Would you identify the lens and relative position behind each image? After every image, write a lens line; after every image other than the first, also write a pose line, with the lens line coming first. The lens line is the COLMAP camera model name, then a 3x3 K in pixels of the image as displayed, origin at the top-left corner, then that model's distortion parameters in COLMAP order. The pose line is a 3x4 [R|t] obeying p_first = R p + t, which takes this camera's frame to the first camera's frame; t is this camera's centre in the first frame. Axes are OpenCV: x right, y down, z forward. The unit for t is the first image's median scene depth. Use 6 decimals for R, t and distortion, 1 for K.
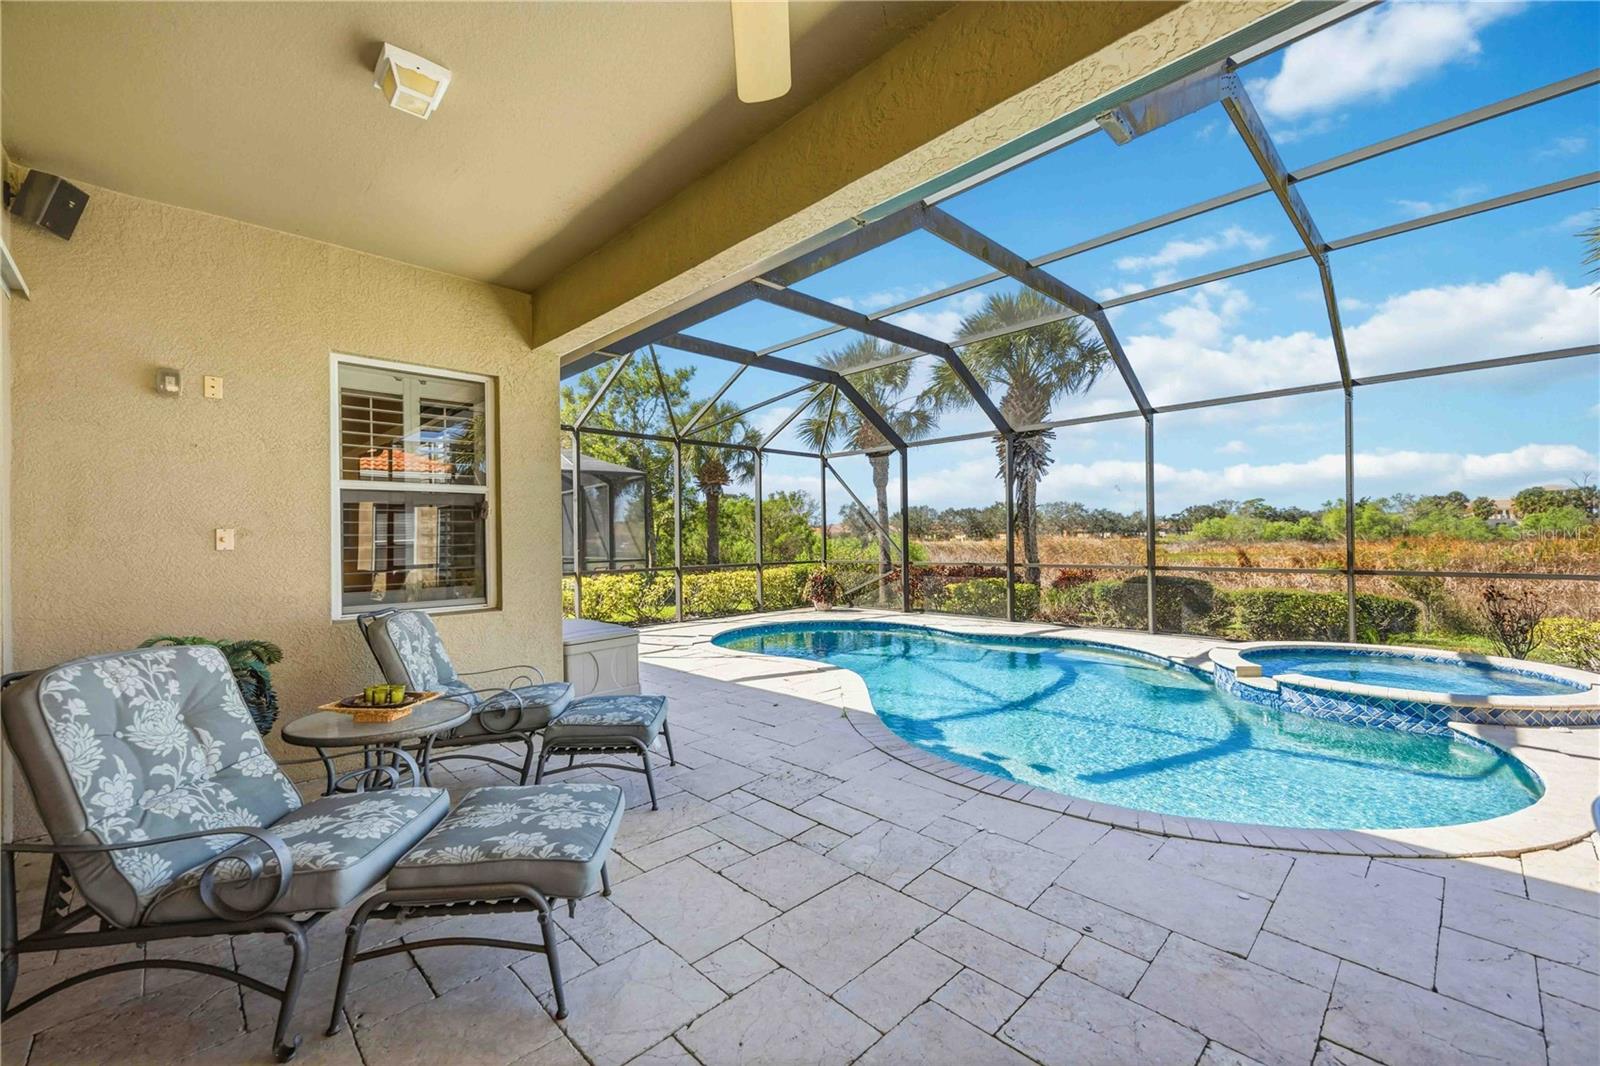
lens RADIAL K [[600.5, 0, 786.9], [0, 600.5, 536.5], [0, 0, 1]] dist [-0.001031, 0.000269]
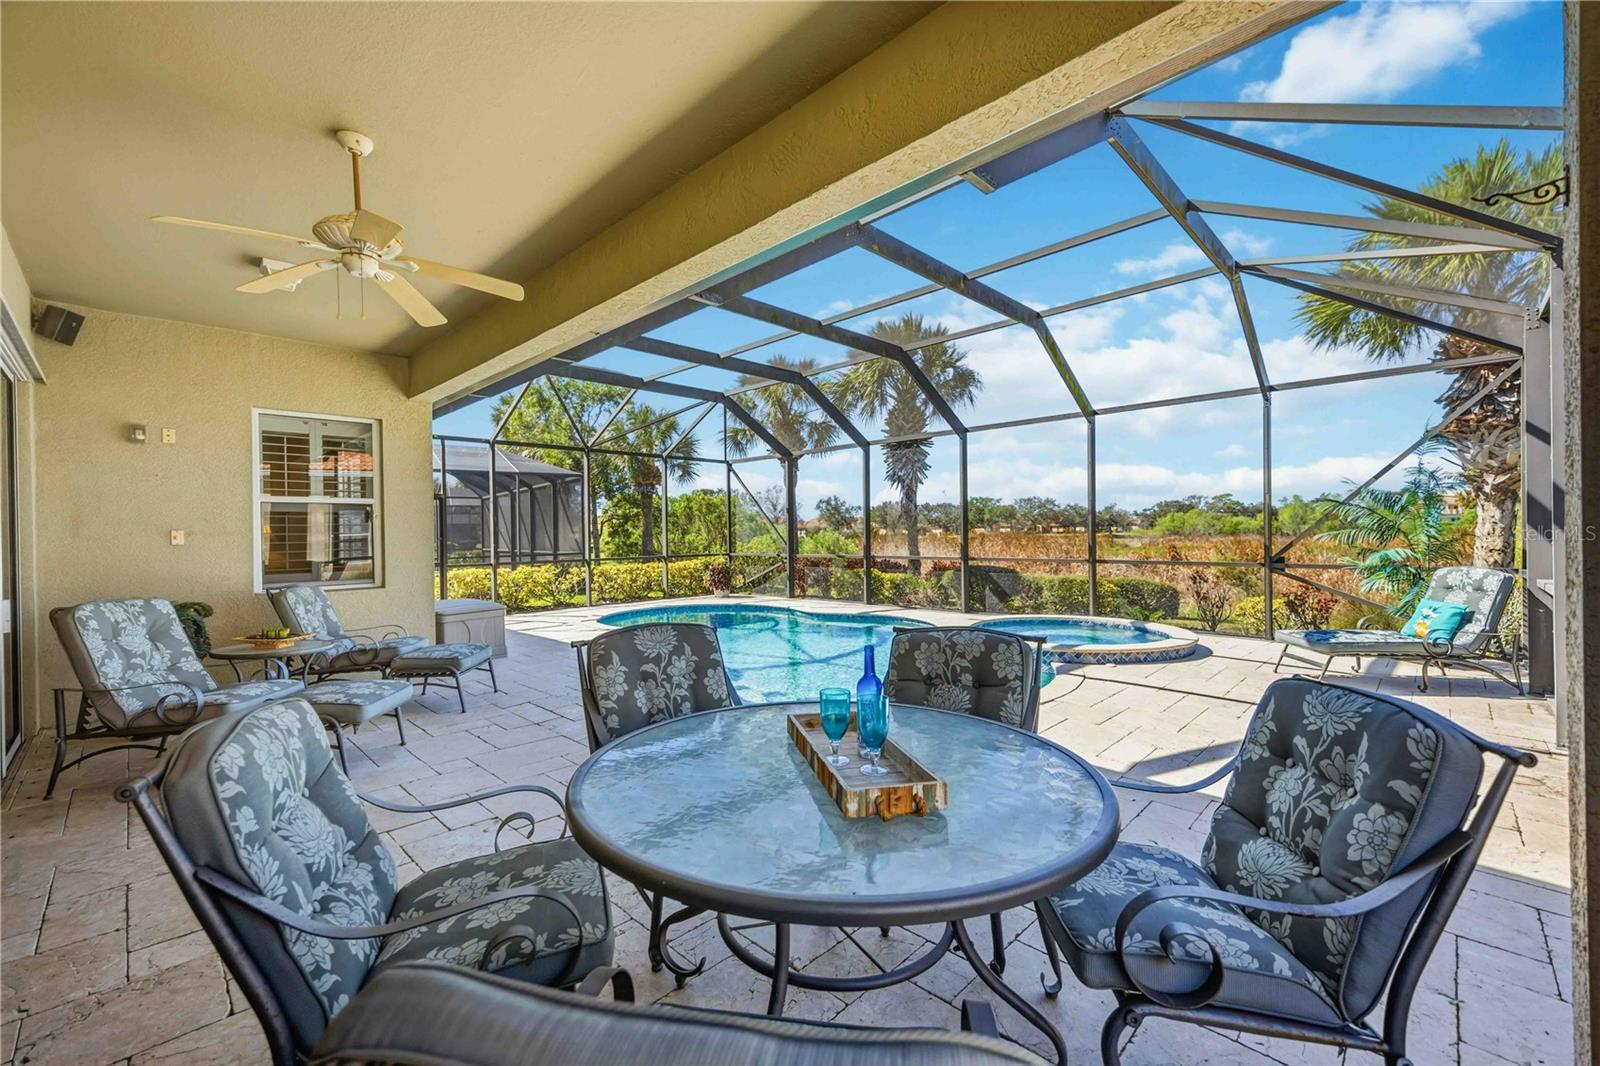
lens RADIAL K [[600.5, 0, 788.5], [0, 600.5, 536.0], [0, 0, 1]] dist [-0.001031, 0.000269]
pose [[0.999668, -0.001066, 0.025759, 0.316592], [0.000861, 0.999968, 0.007959, -0.005806], [-0.025767, -0.007934, 0.999636, -0.309055]]
